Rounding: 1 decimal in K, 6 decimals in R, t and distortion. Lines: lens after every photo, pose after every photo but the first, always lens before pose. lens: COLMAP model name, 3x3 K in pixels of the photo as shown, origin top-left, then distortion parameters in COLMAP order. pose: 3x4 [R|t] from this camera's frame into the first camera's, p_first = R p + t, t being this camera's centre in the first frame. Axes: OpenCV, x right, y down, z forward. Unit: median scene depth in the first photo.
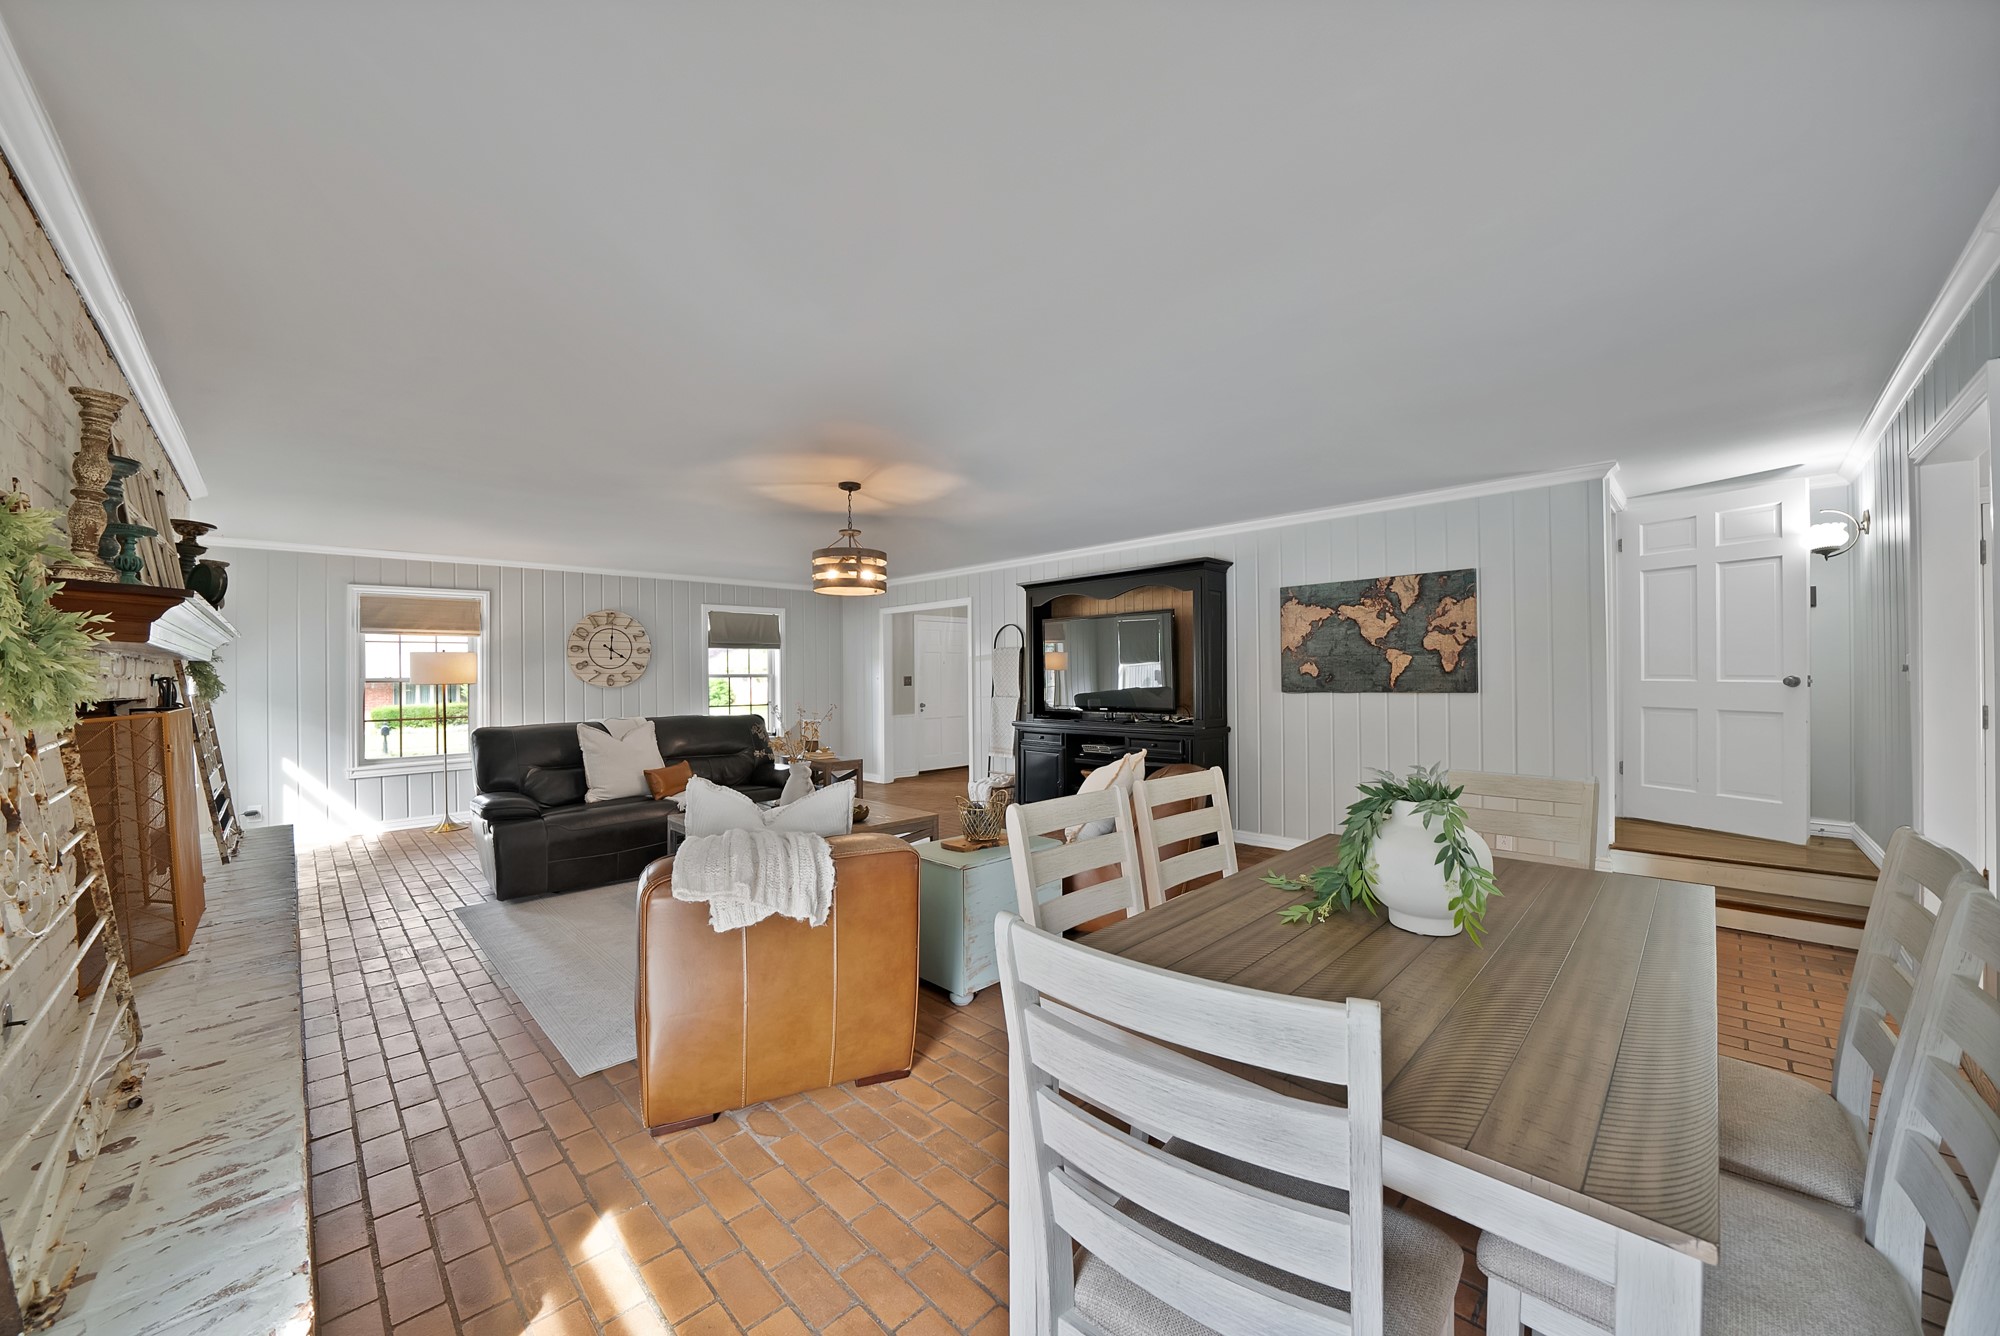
lens RADIAL K [[730.7, 0, 990.8], [0, 730.7, 668.8], [0, 0, 1]] dist [-0.022346, -0.000237]
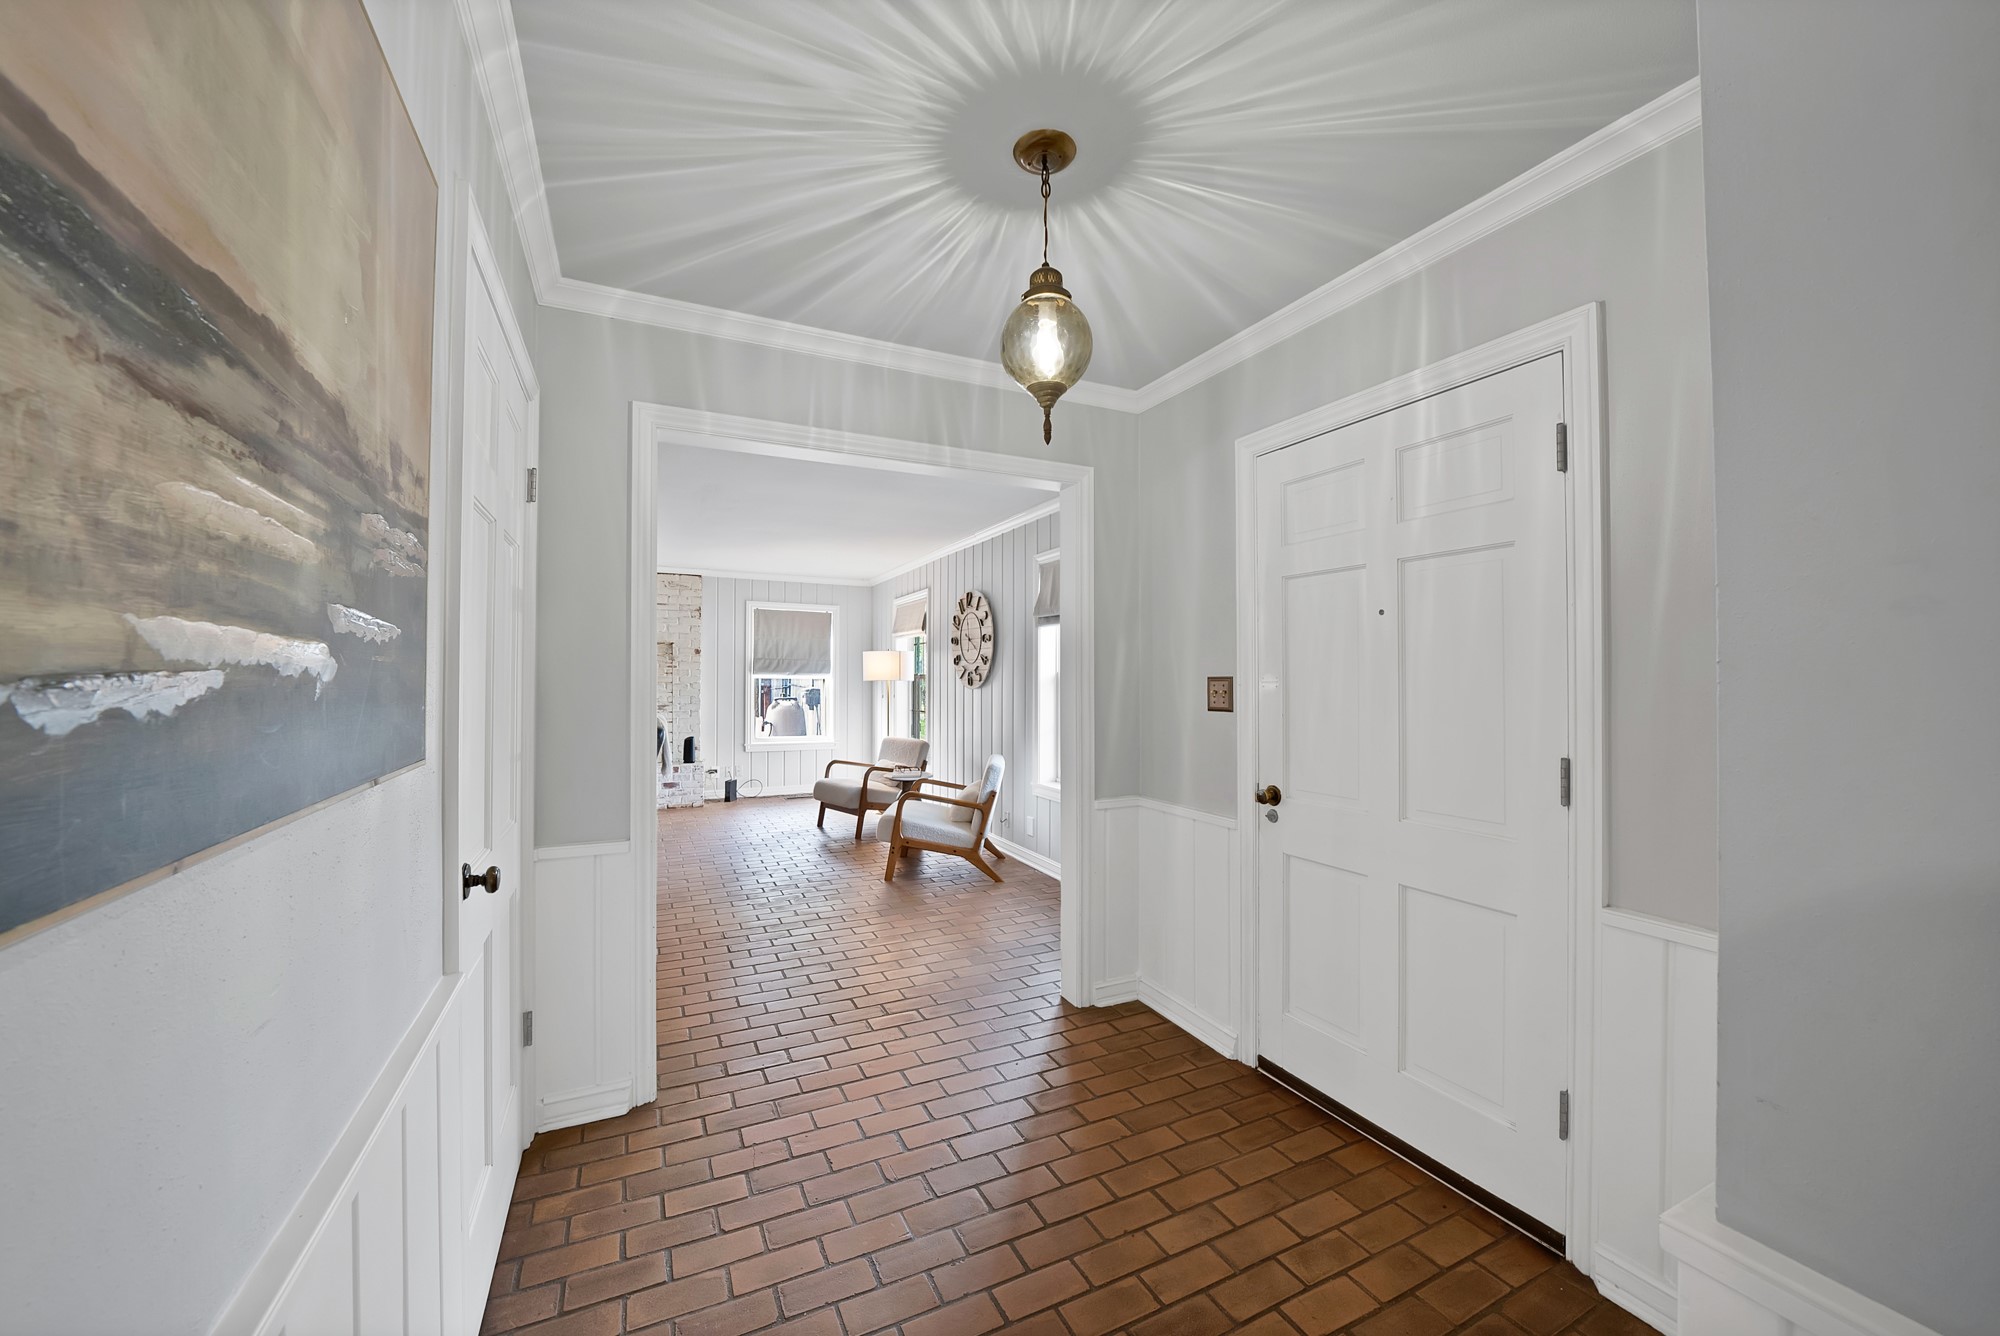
lens RADIAL K [[730.7, 0, 993.5], [0, 730.7, 668.2], [0, 0, 1]] dist [-0.022346, -0.000237]
pose [[-0.318701, -0.003908, -0.947847, 0.219505], [0.007118, 0.999953, -0.006516, 0.010032], [0.947828, -0.008823, -0.318659, 1.273633]]
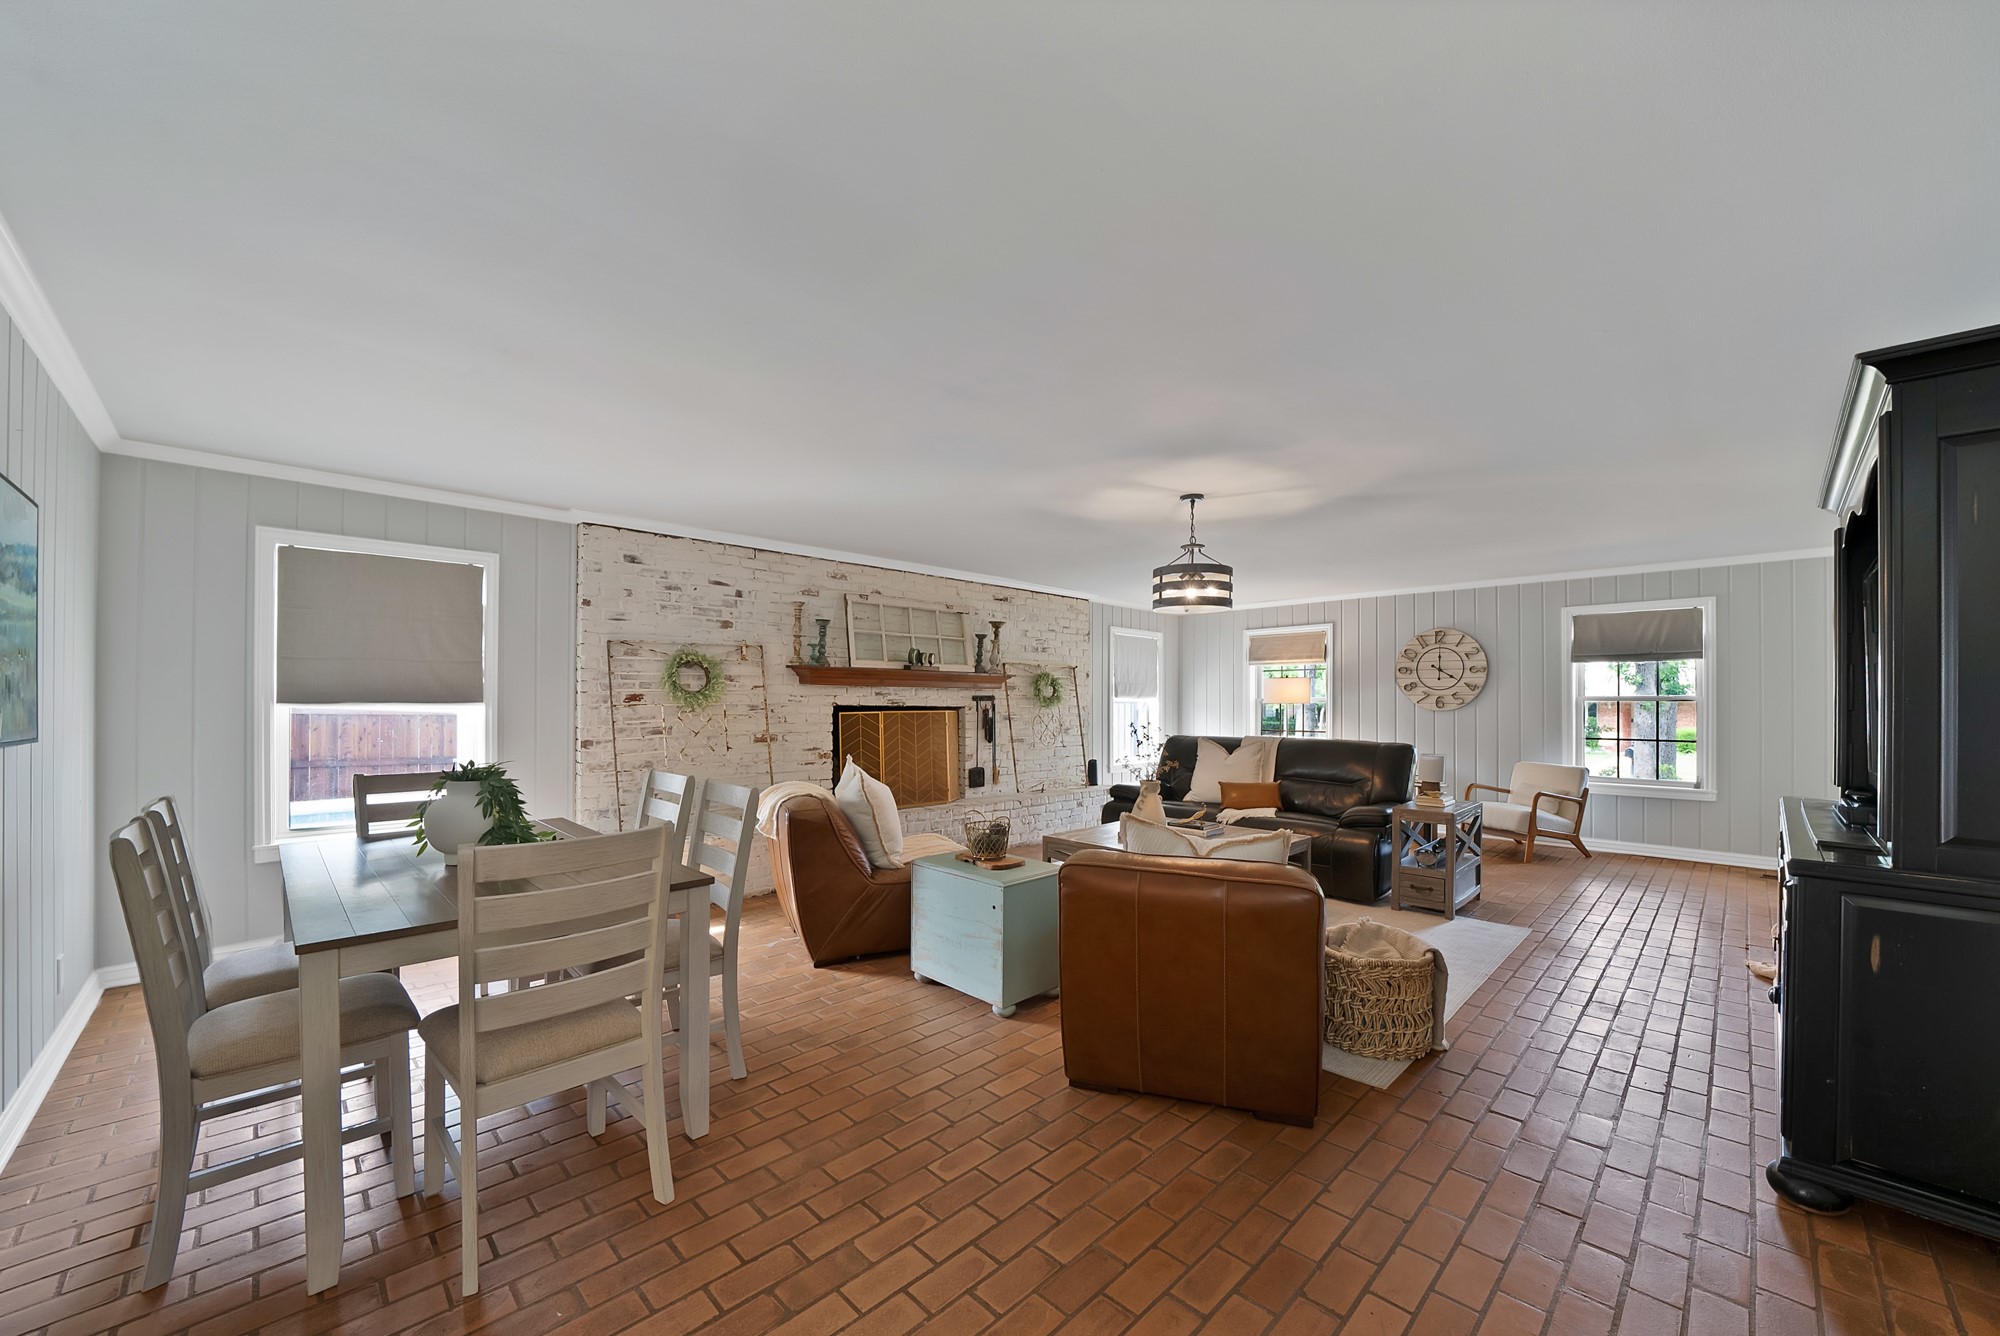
lens RADIAL K [[730.7, 0, 1006.7], [0, 730.7, 698.0], [0, 0, 1]] dist [-0.022346, -0.000237]
pose [[0.002827, 0.010927, -0.999936, 0.423782], [0.004972, 0.999928, 0.010941, -0.002481], [0.999984, -0.005003, 0.002773, 0.428998]]
